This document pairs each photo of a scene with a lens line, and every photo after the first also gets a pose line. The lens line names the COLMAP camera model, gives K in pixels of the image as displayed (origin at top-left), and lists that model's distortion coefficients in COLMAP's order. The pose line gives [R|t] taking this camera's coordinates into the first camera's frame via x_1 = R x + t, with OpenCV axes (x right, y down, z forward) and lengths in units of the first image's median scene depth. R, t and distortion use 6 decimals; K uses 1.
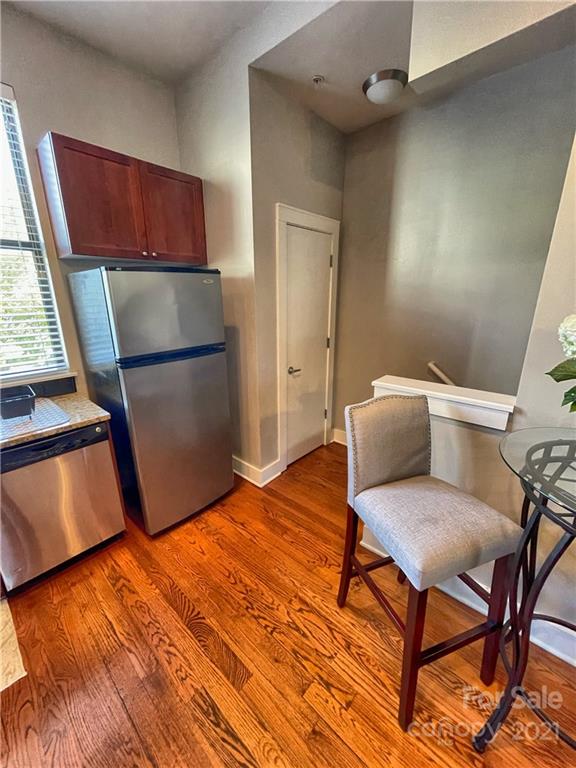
lens RADIAL K [[308.2, 0, 283.1], [0, 308.2, 383.4], [0, 0, 1]] dist [-0.001119, -0.000325]
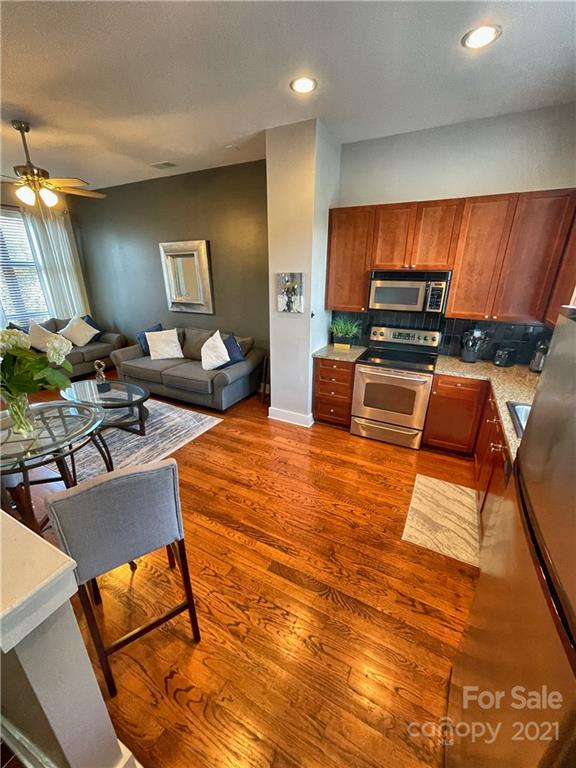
lens RADIAL K [[308.2, 0, 283.7], [0, 308.2, 383.0], [0, 0, 1]] dist [-0.001119, -0.000325]
pose [[-0.967479, 0.096903, -0.233655, 0.076352], [-0.063573, 0.800916, 0.595392, -0.610333], [0.244833, 0.590883, -0.768709, 1.485454]]
